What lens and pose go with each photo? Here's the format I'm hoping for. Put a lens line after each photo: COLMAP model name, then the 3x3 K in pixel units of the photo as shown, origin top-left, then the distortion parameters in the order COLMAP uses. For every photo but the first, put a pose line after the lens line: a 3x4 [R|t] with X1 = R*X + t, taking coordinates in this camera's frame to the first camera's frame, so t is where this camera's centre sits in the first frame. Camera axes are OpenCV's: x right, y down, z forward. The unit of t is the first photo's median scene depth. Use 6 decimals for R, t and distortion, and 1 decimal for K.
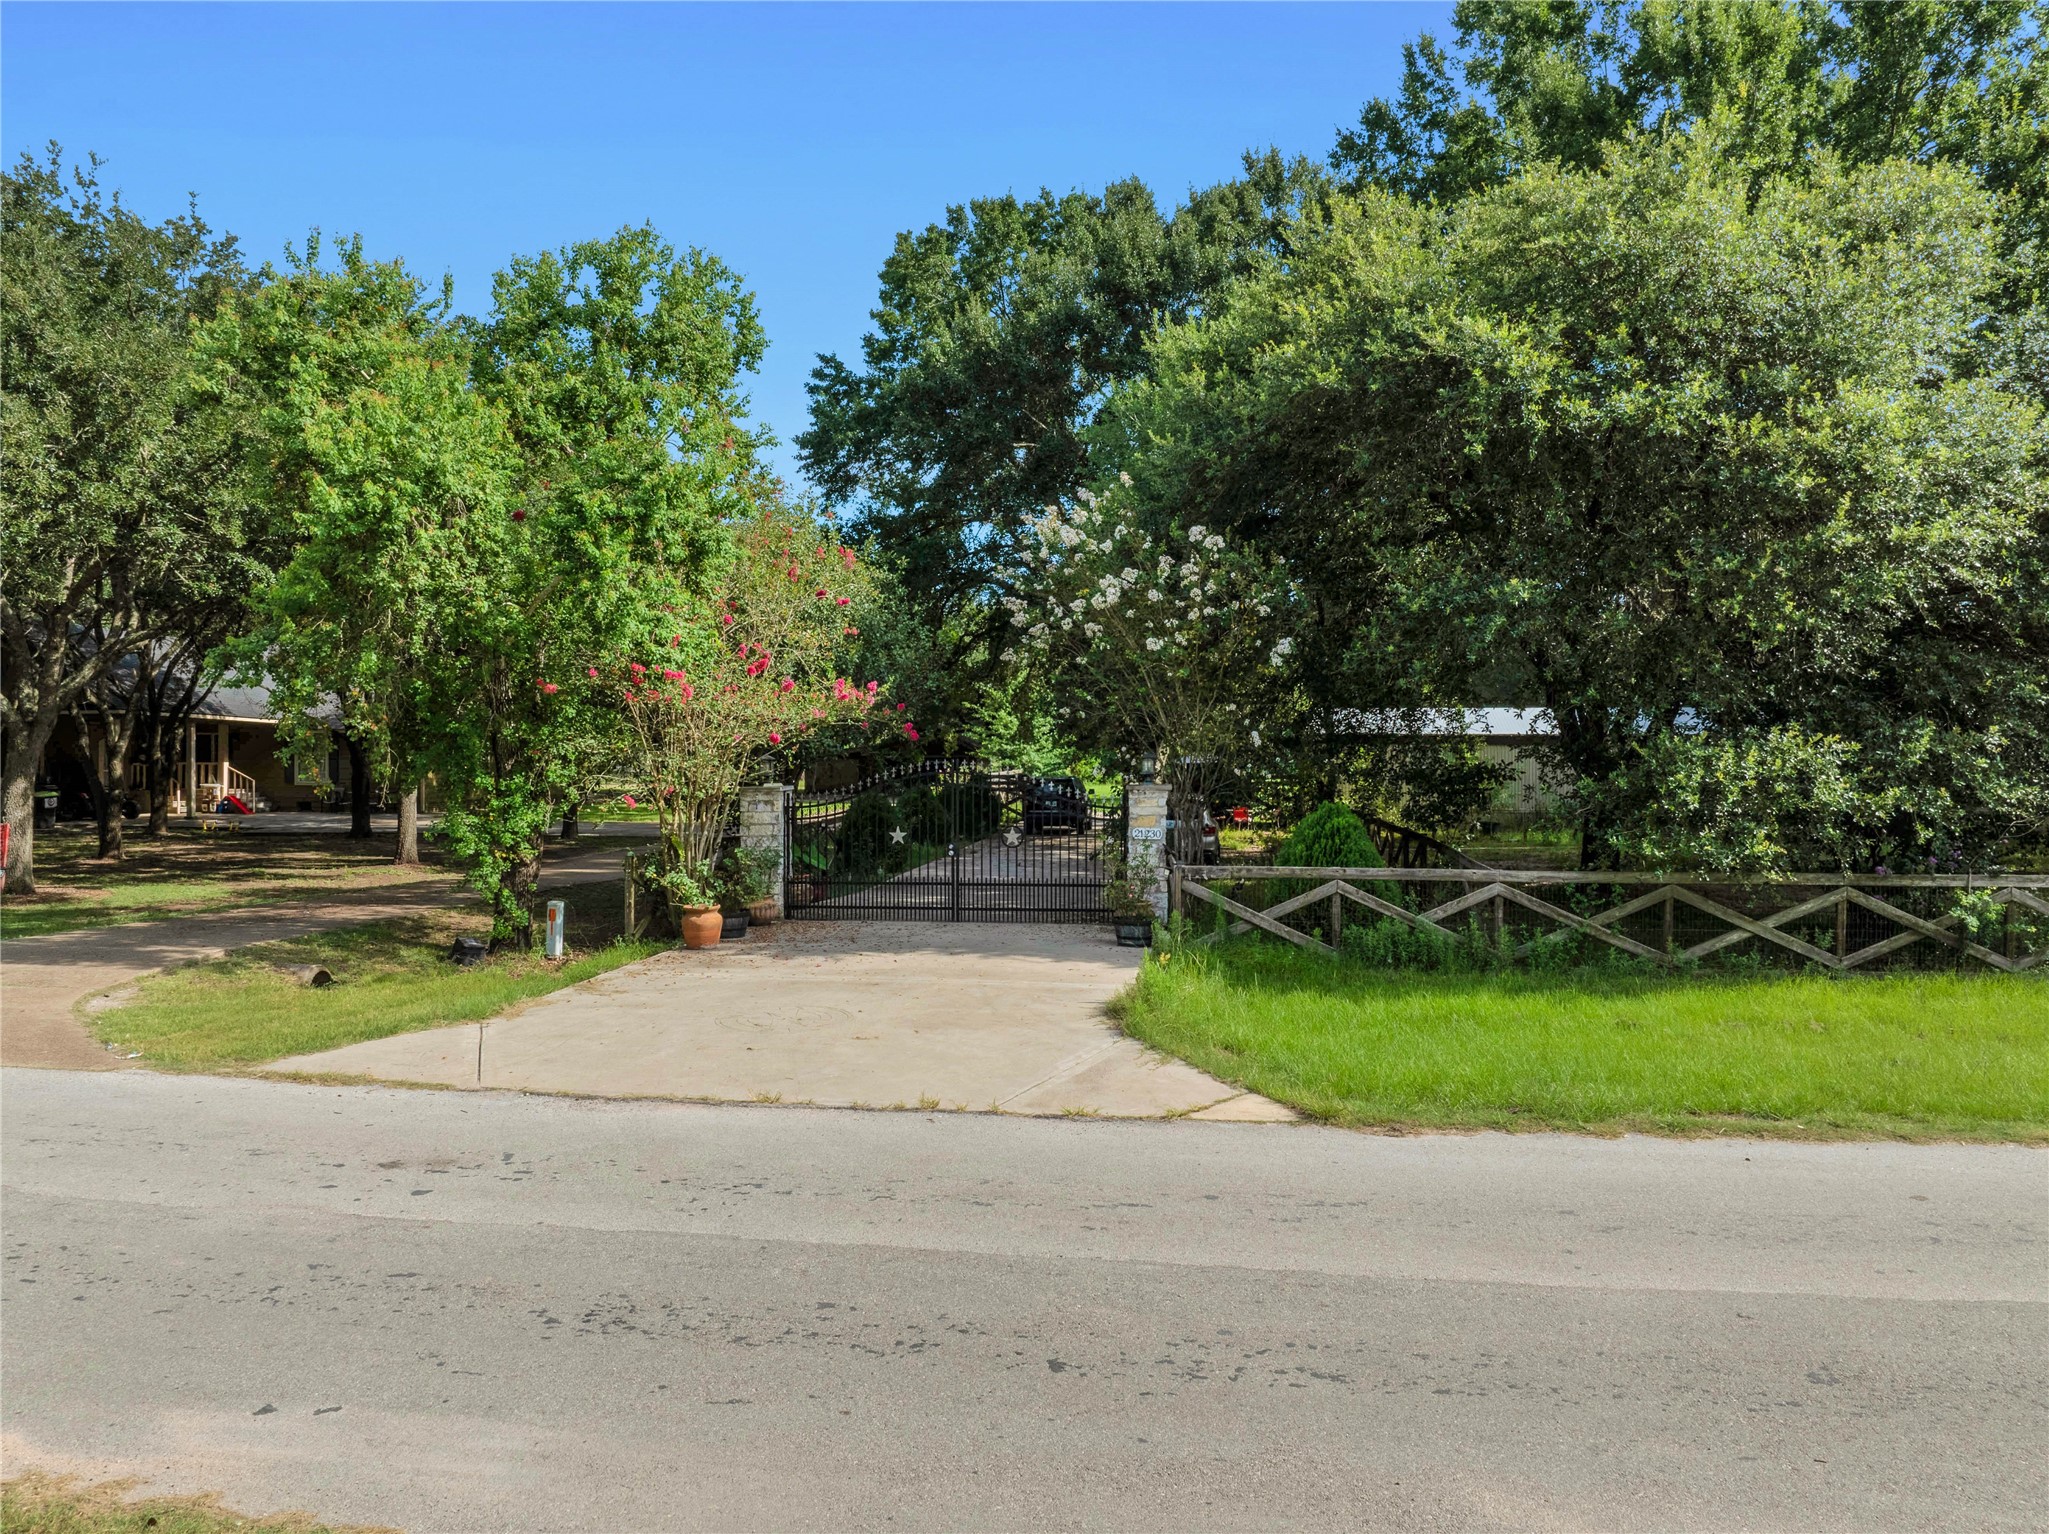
lens RADIAL K [[1448.9, 0, 1020.1], [0, 1448.9, 768.8], [0, 0, 1]] dist [-0.037237, 0.002251]
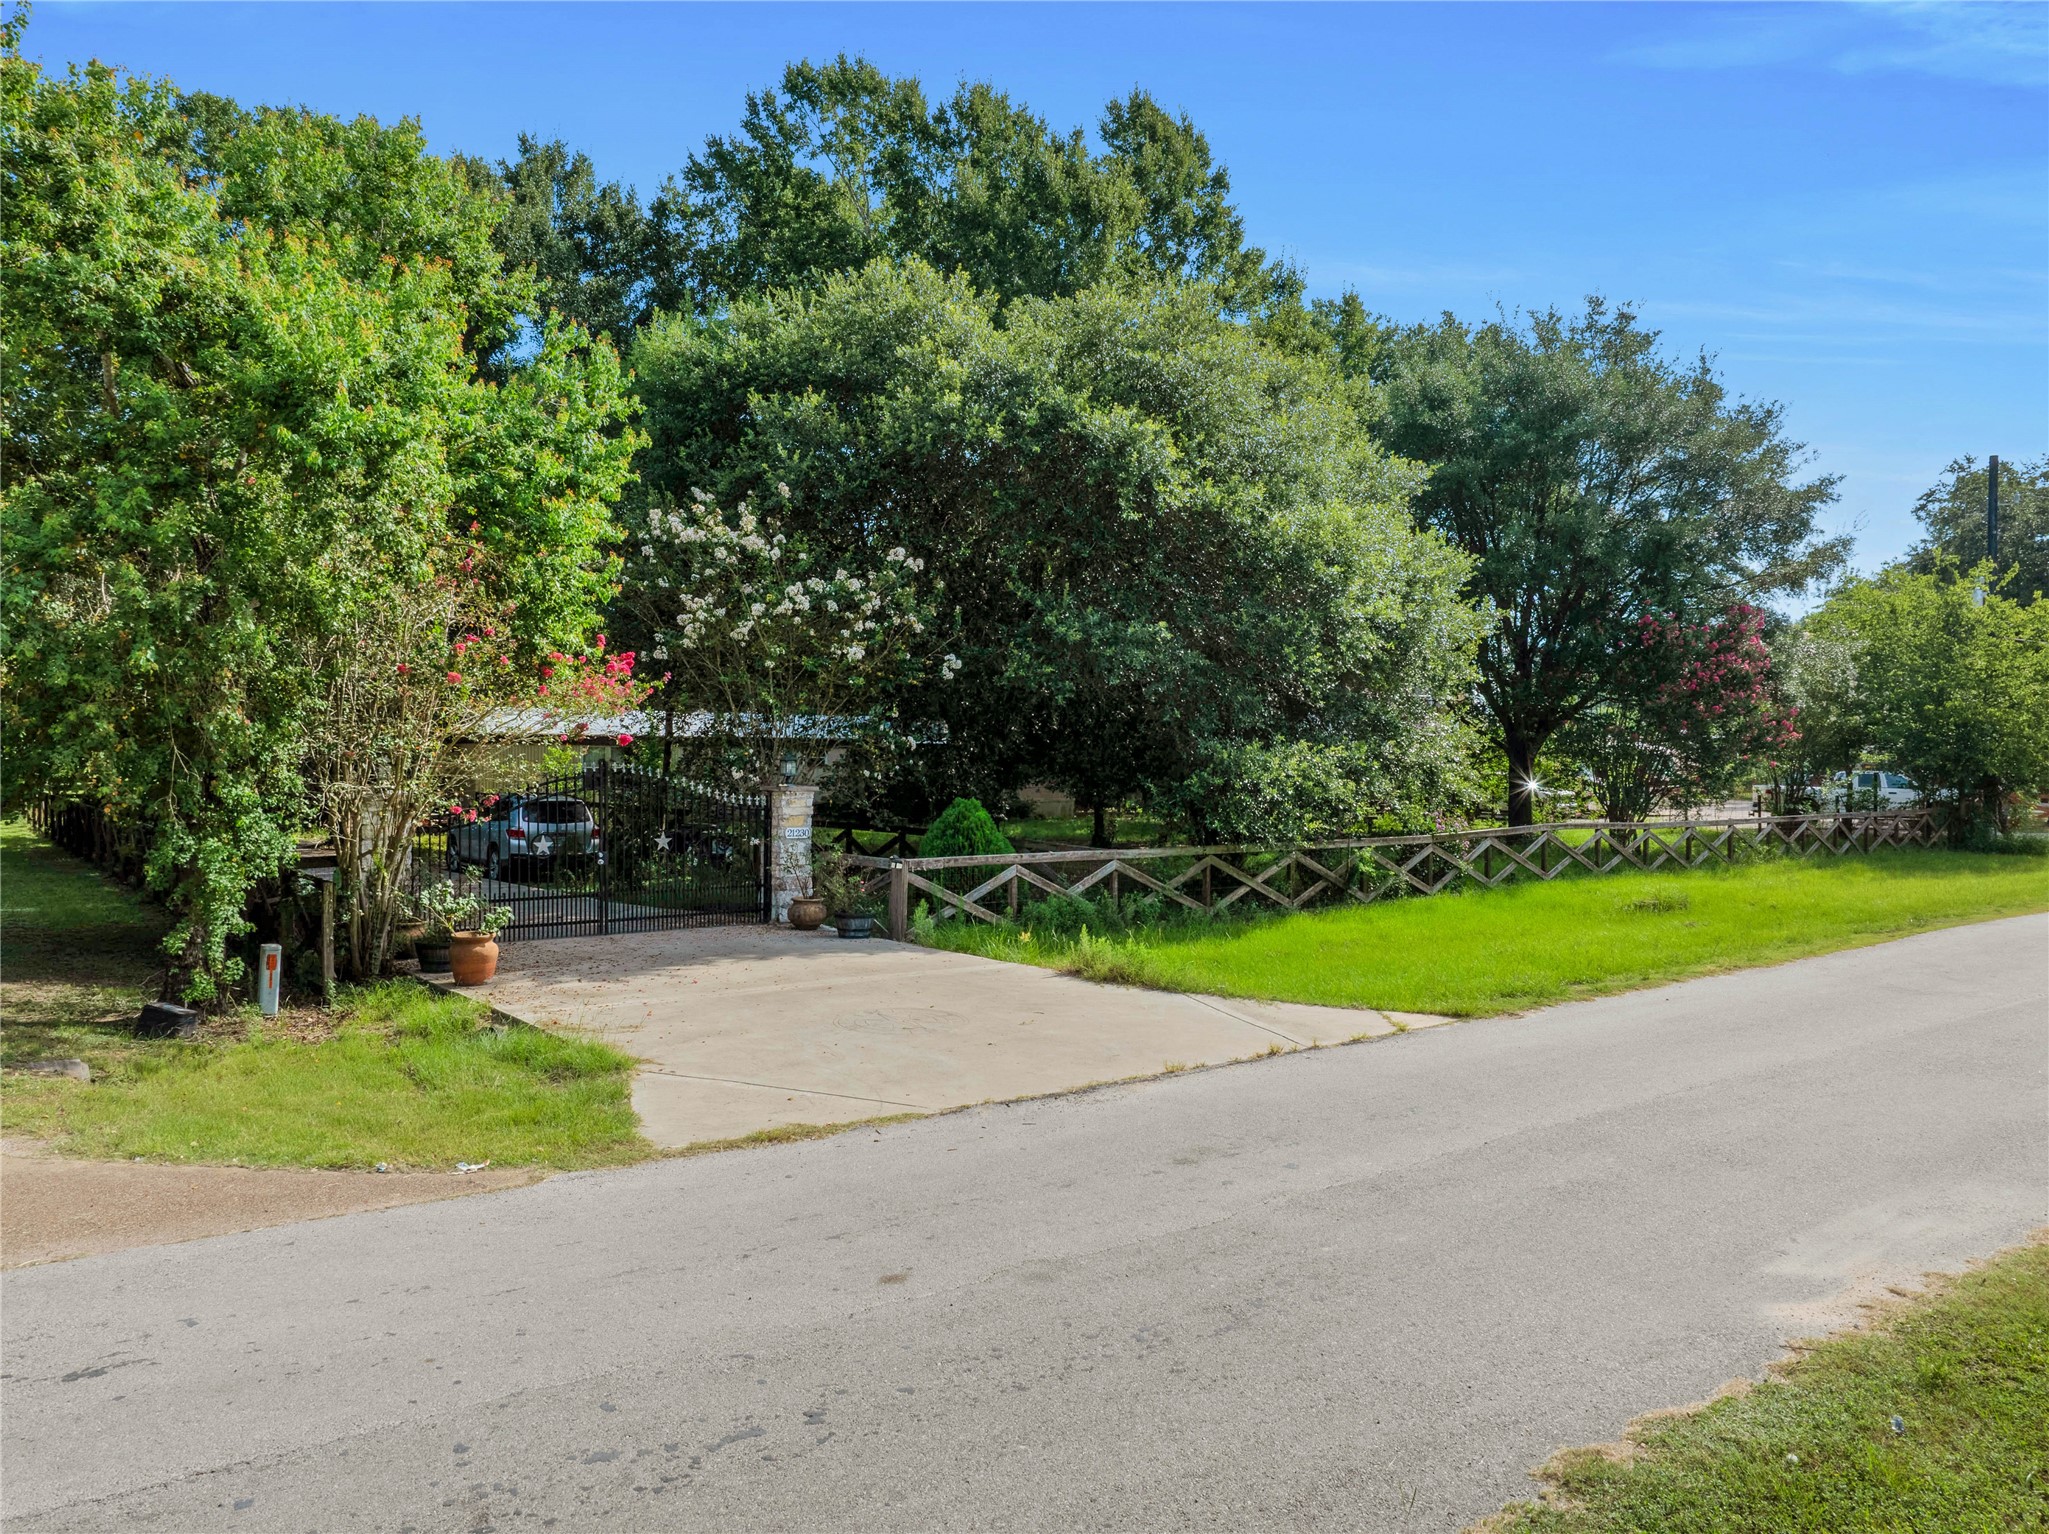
lens RADIAL K [[1448.9, 0, 1018.1], [0, 1448.9, 767.6], [0, 0, 1]] dist [-0.037237, 0.002251]
pose [[0.700214, -0.002708, 0.713928, -0.617682], [0.004061, 0.999992, -0.000191, -0.001356], [-0.713921, 0.003033, 0.700219, 0.182162]]
